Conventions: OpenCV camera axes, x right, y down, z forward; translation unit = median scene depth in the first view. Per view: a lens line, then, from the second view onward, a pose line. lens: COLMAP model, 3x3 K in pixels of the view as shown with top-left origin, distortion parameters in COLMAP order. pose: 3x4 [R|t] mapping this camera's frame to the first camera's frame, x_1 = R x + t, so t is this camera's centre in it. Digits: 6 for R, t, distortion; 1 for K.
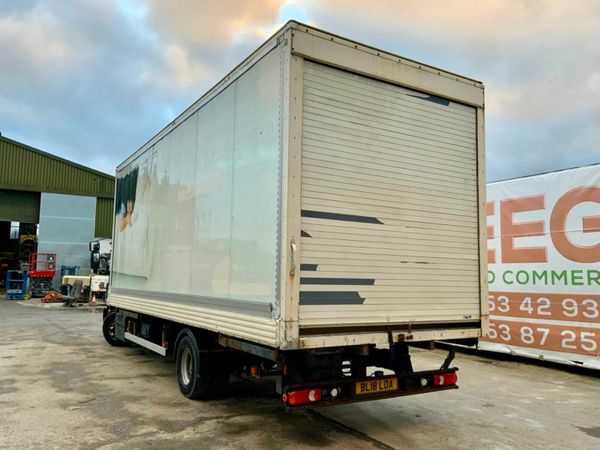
lens RADIAL K [[502.7, 0, 300.0], [0, 502.7, 225.0], [0, 0, 1]] dist [0.125504, -0.367179]
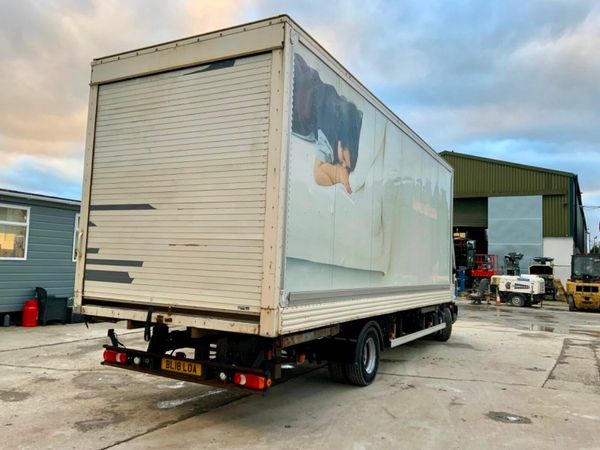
lens RADIAL K [[502.7, 0, 300.0], [0, 502.7, 225.0], [0, 0, 1]] dist [0.125504, -0.367179]
pose [[0.495953, -0.066727, -0.865782, 1.242154], [0.059133, 0.997324, -0.042991, 0.095689], [0.866333, -0.029874, 0.498572, 0.747206]]
